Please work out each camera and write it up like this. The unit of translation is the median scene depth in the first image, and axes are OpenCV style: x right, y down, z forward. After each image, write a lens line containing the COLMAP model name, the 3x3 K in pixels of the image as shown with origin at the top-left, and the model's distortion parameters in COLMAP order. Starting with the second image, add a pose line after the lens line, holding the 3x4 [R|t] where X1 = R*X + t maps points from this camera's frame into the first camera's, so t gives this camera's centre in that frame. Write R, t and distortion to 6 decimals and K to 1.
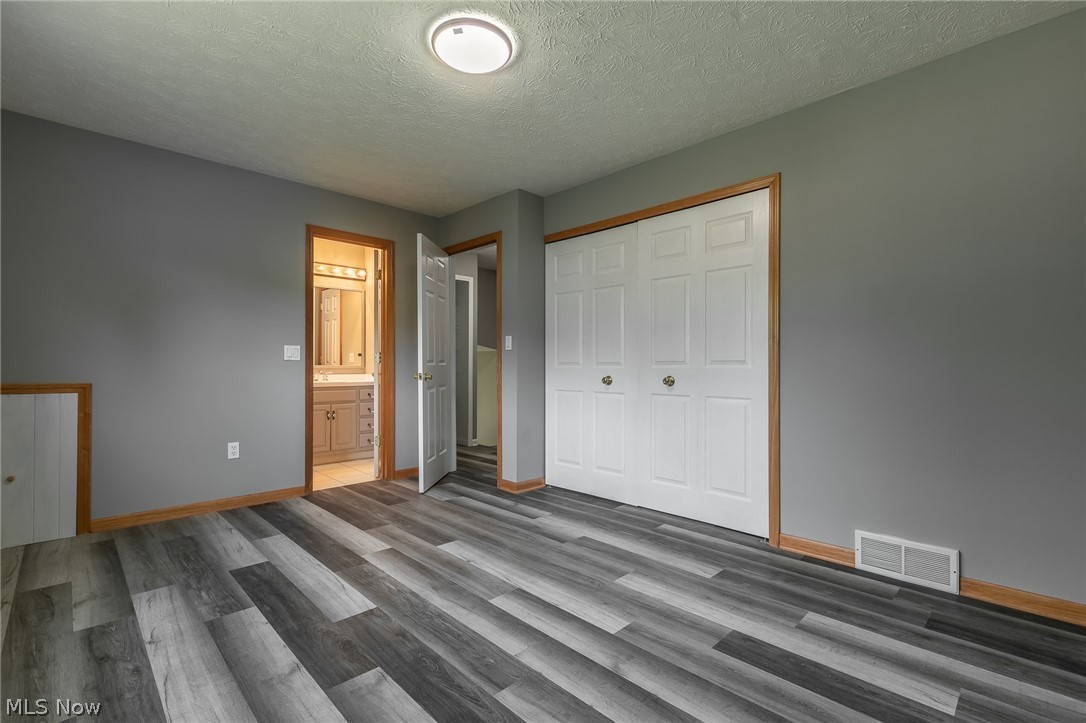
lens RADIAL K [[487.8, 0, 542.8], [0, 487.8, 363.5], [0, 0, 1]] dist [0.005978, -0.001598]
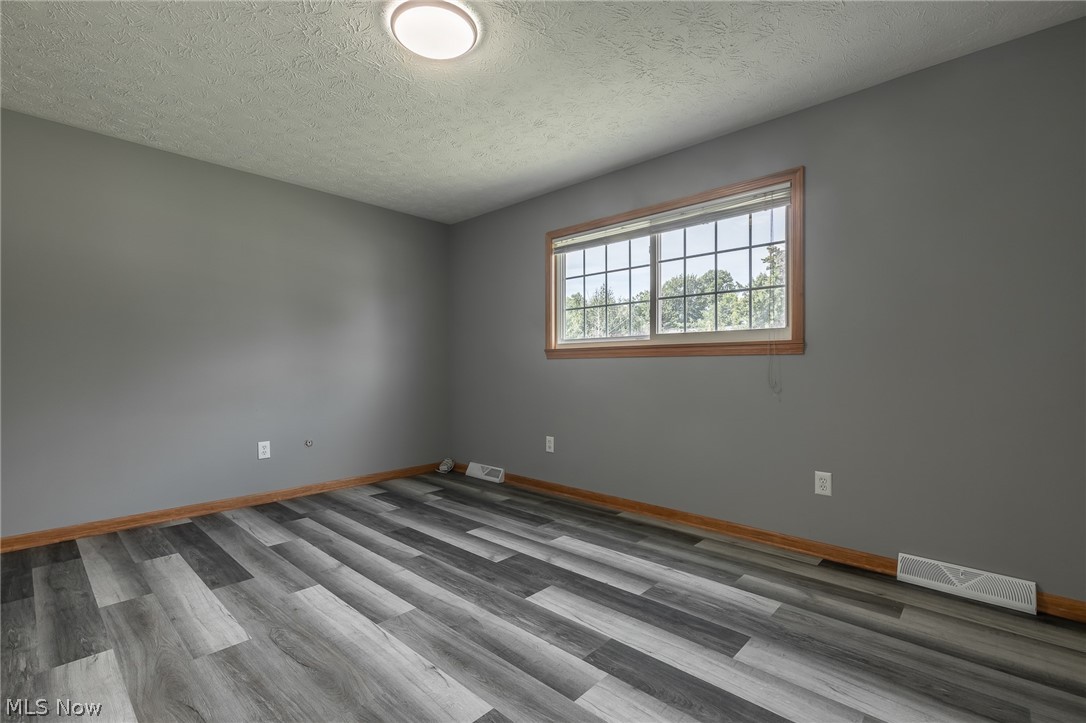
lens RADIAL K [[487.8, 0, 543.2], [0, 487.8, 364.8], [0, 0, 1]] dist [0.005978, -0.001598]
pose [[-0.998920, -0.002764, -0.046391, -0.317577], [-0.002284, 0.999943, -0.010406, 0.007531], [0.046418, -0.010289, -0.998869, 1.982018]]
